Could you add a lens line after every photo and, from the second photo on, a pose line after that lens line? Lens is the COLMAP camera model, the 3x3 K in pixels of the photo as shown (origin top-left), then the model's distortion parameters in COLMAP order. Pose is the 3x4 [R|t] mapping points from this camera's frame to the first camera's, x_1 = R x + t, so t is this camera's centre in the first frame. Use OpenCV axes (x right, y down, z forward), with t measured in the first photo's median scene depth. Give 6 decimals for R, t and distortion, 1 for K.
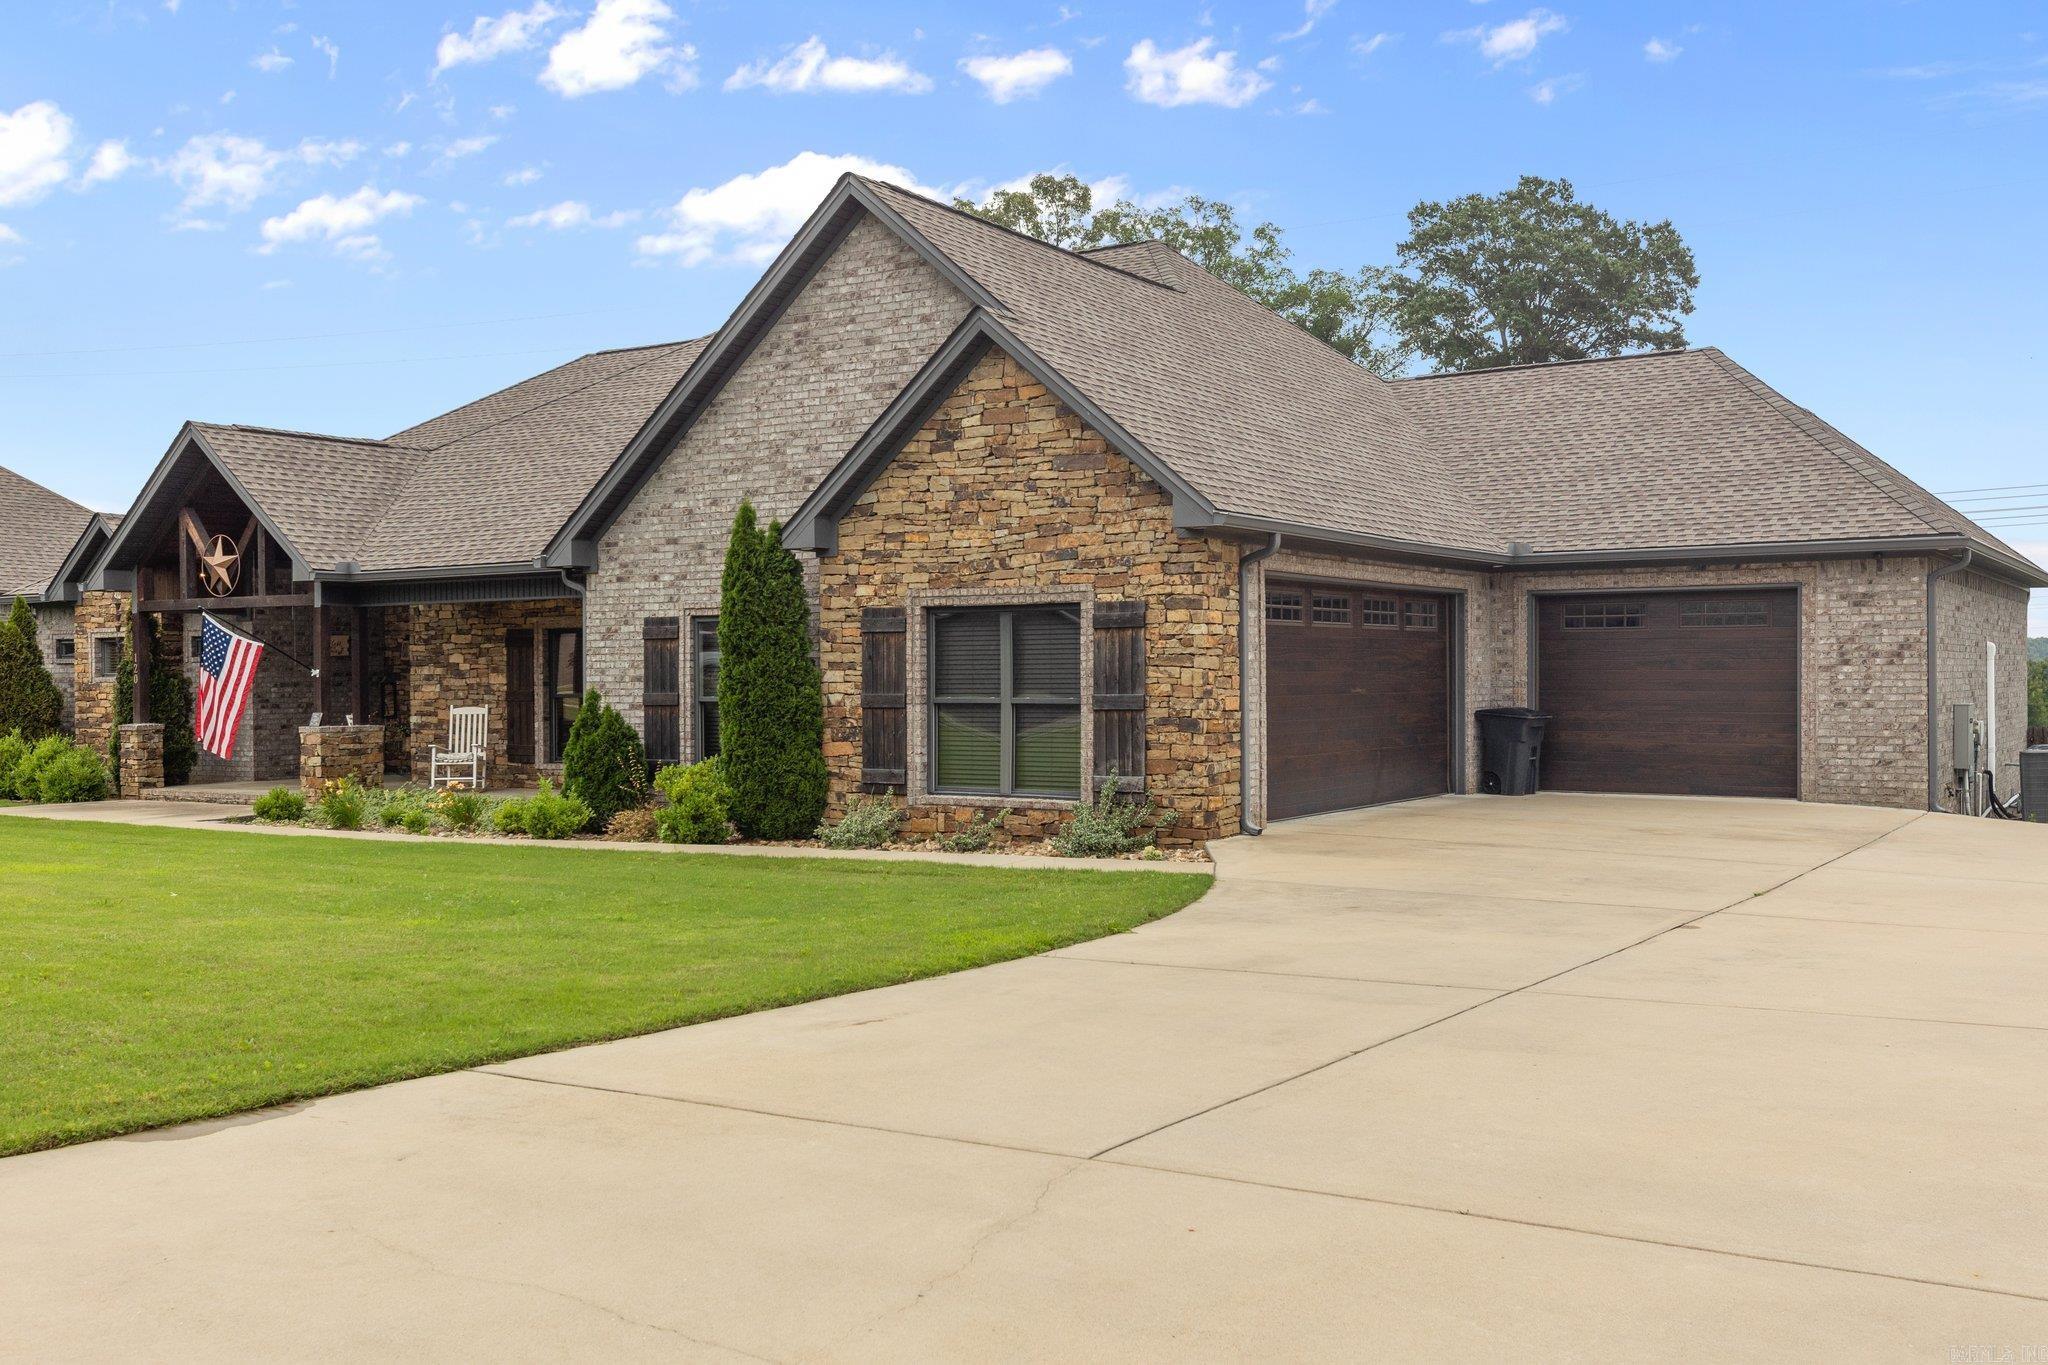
lens RADIAL K [[1884.5, 0, 1020.3], [0, 1884.5, 704.7], [0, 0, 1]] dist [-0.004089, 0.004538]
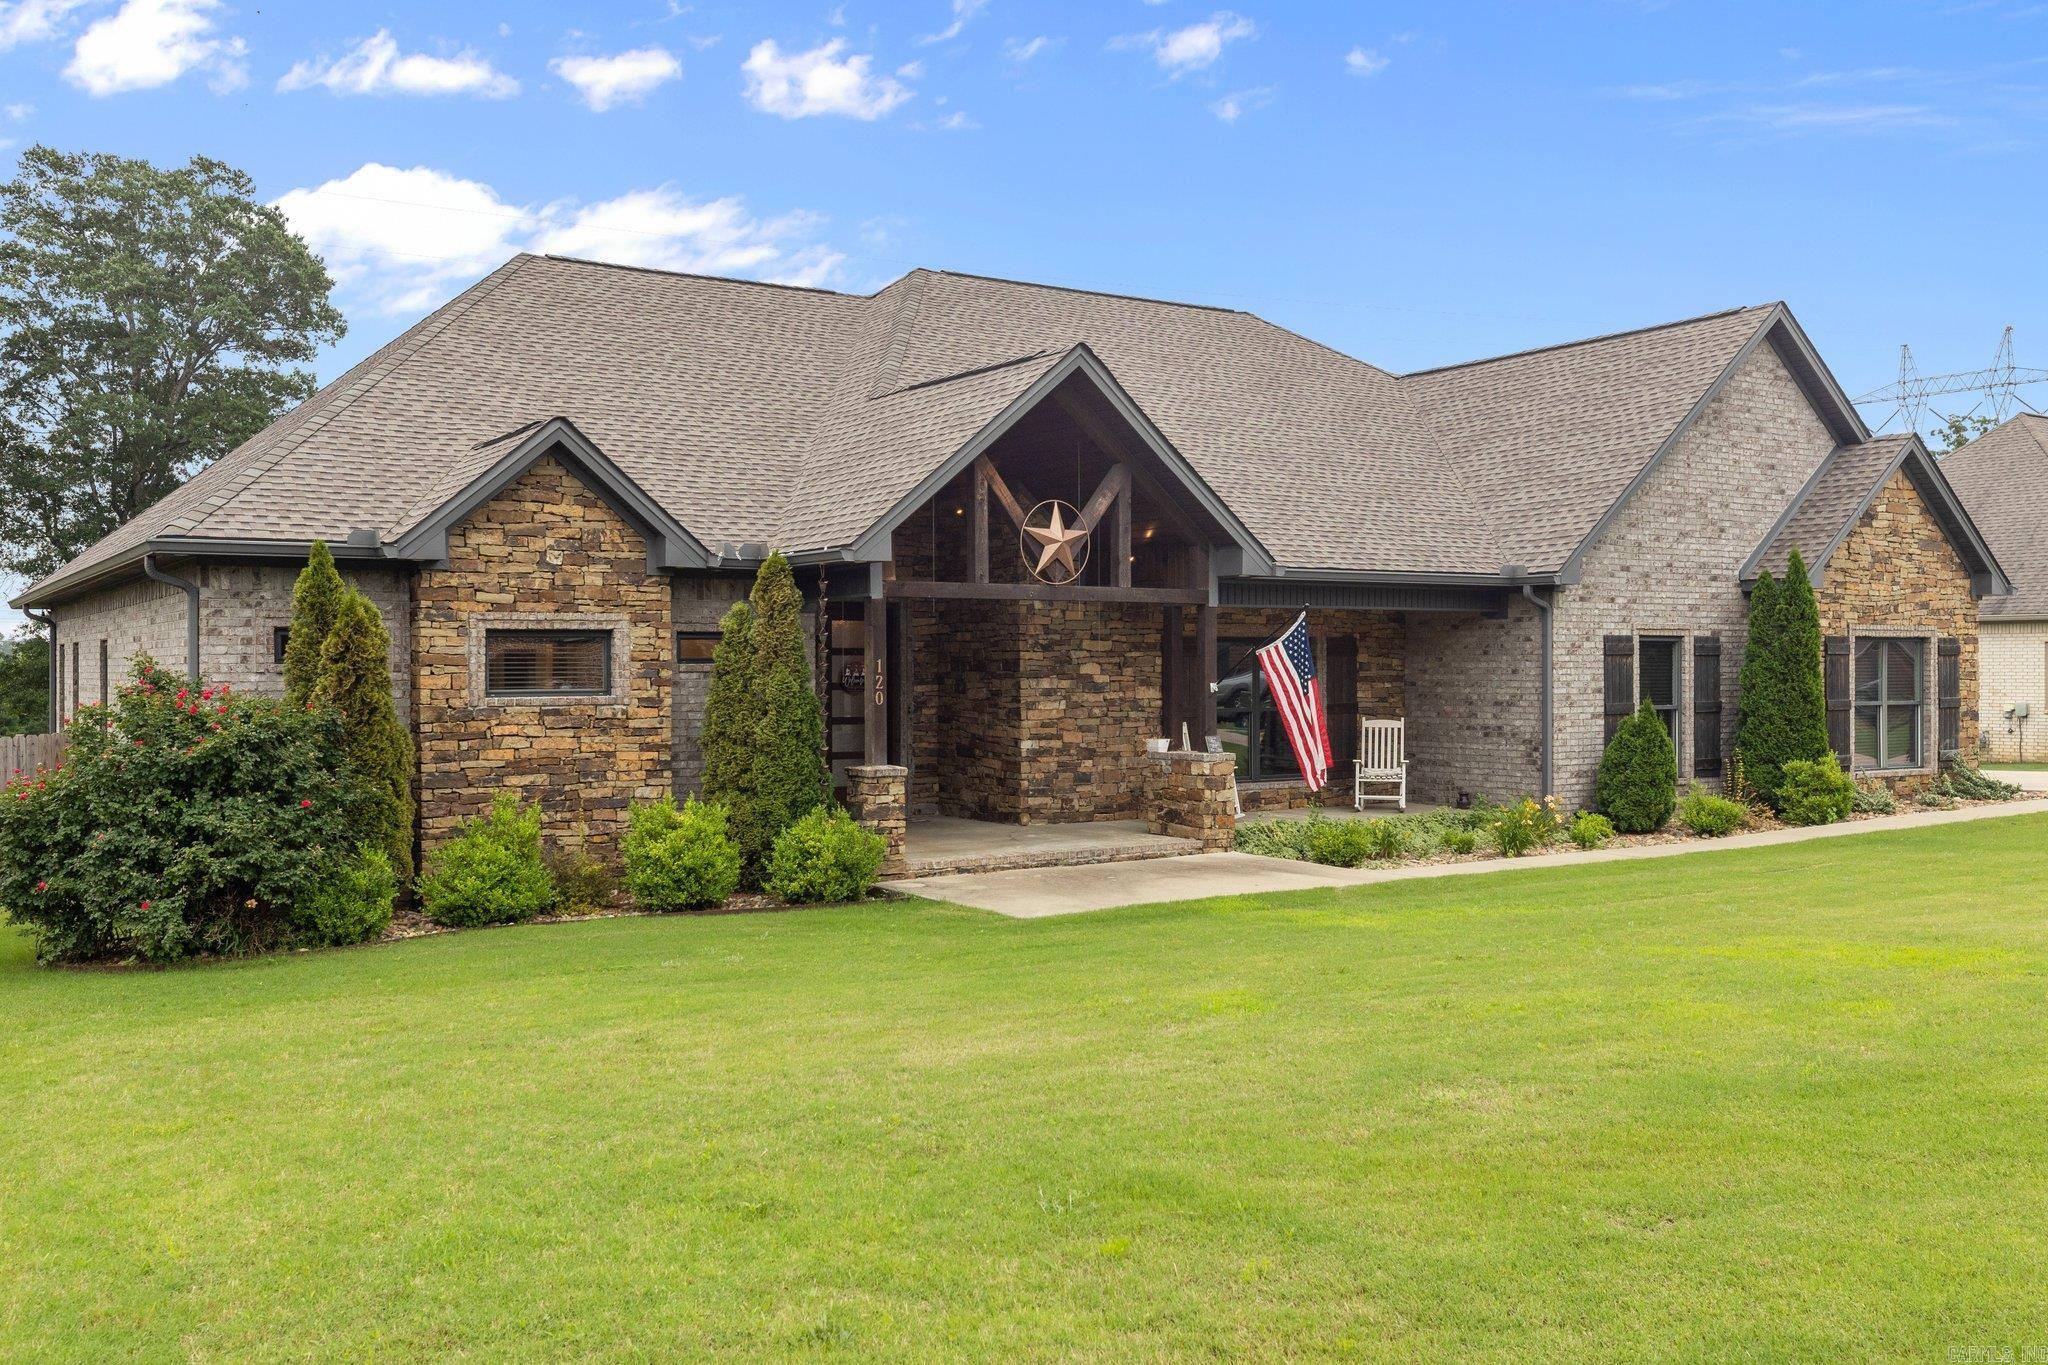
lens RADIAL K [[1784.6, 0, 1024.0], [0, 1784.6, 682.5], [0, 0, 1]] dist [-0.003940, 0.008806]
pose [[0.405495, -0.003741, 0.914089, -1.448824], [0.016360, 0.999861, -0.003165, -0.023171], [-0.913951, 0.016238, 0.405500, 0.992285]]
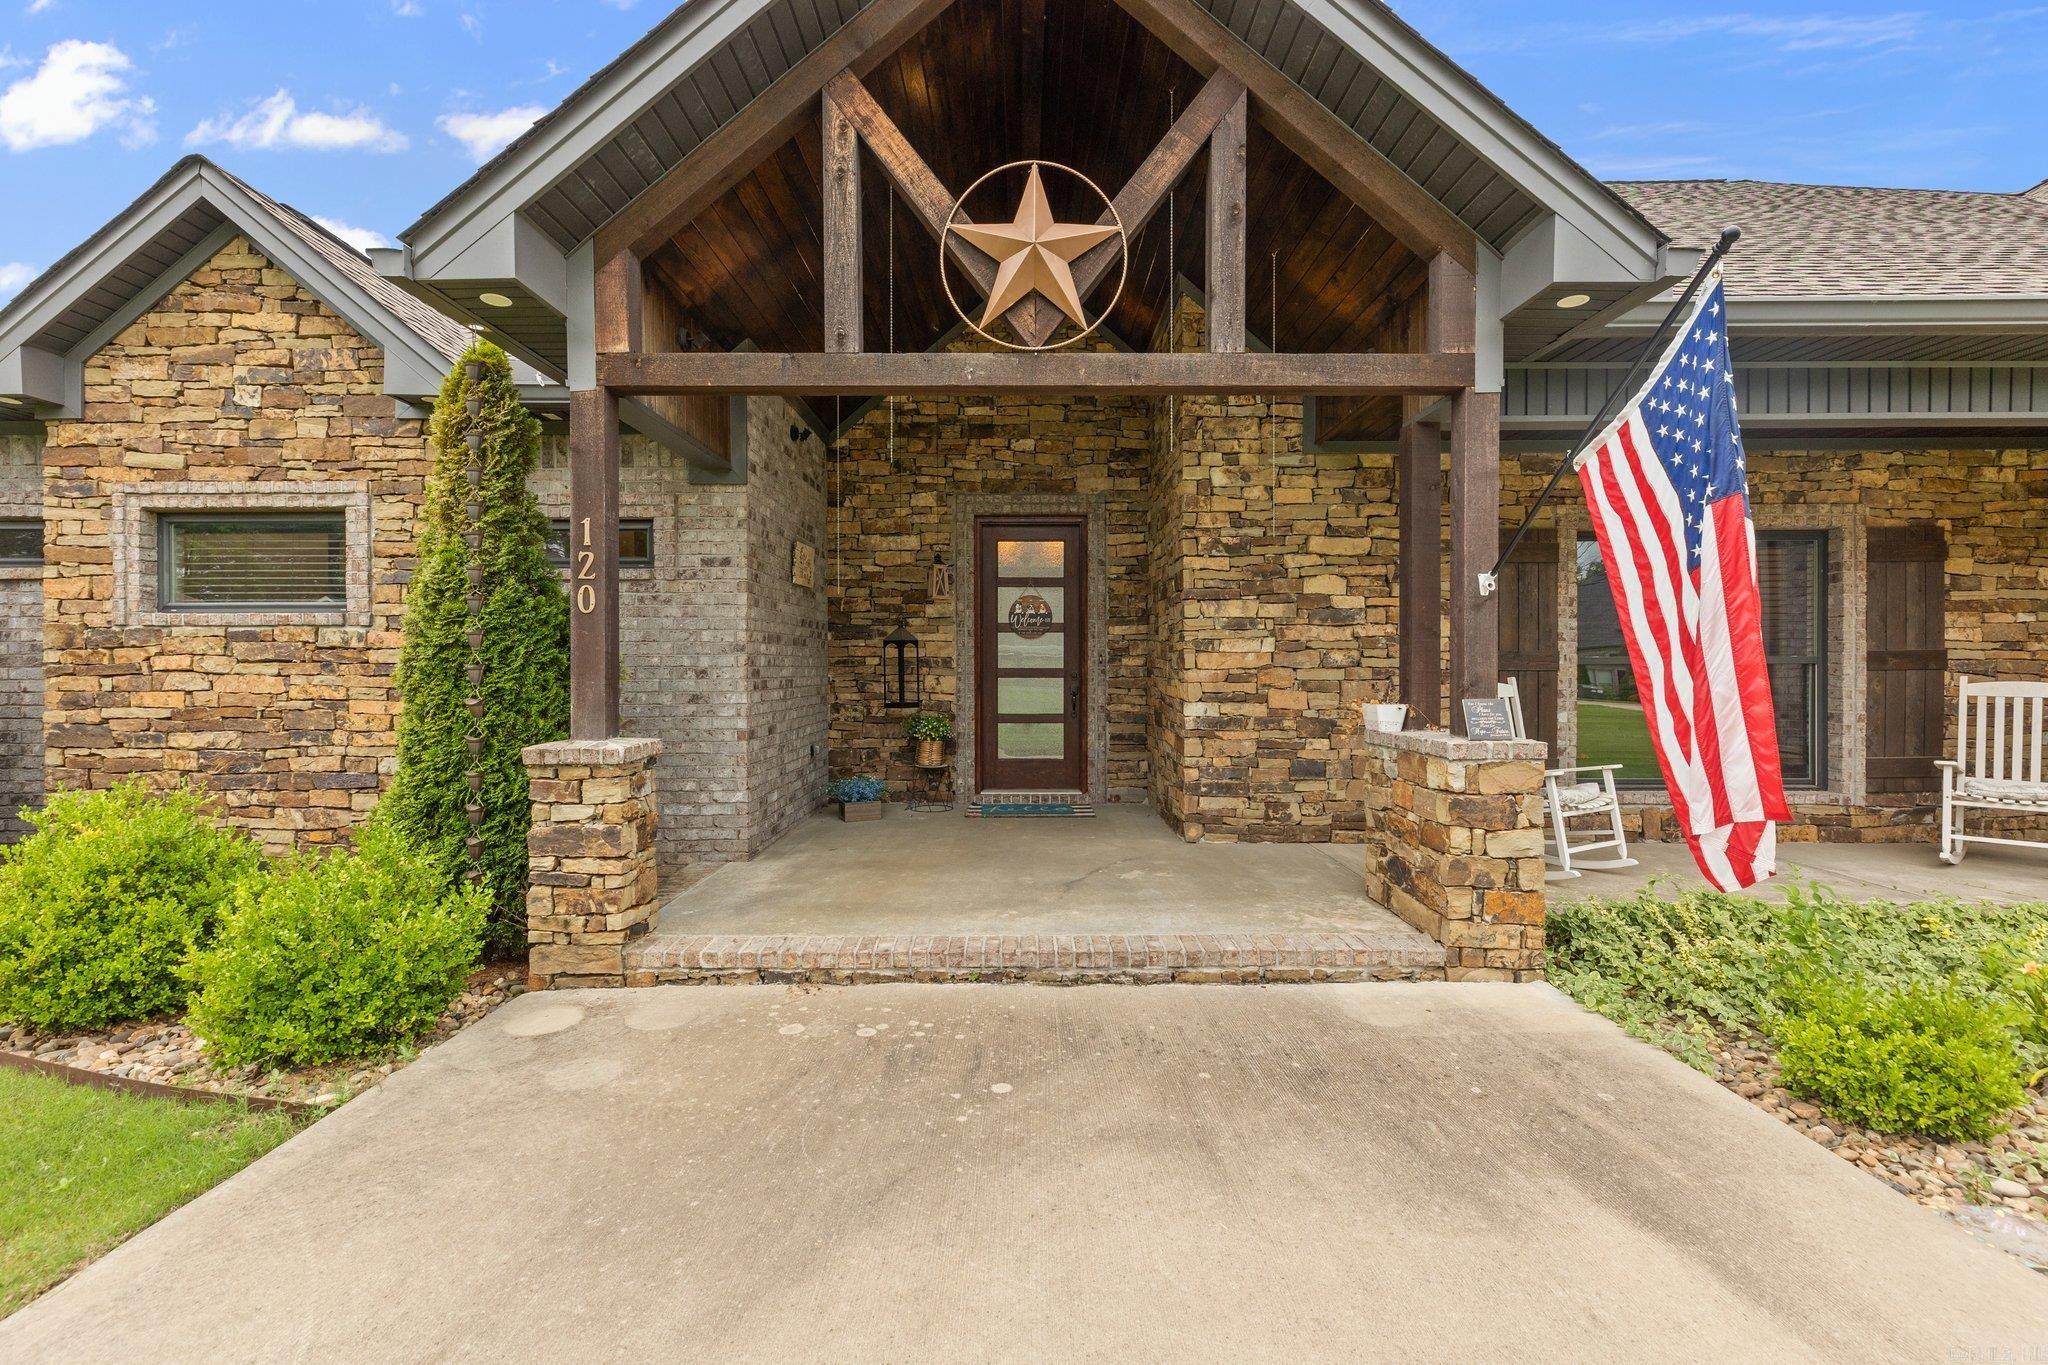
lens RADIAL K [[933.2, 0, 1022.0], [0, 933.2, 671.4], [0, 0, 1]] dist [0.007018, -0.000176]
pose [[0.841252, 0.003059, 0.540635, -0.699419], [0.005513, 0.999883, -0.014236, 0.001483], [-0.540615, 0.014956, 0.841137, 1.175380]]
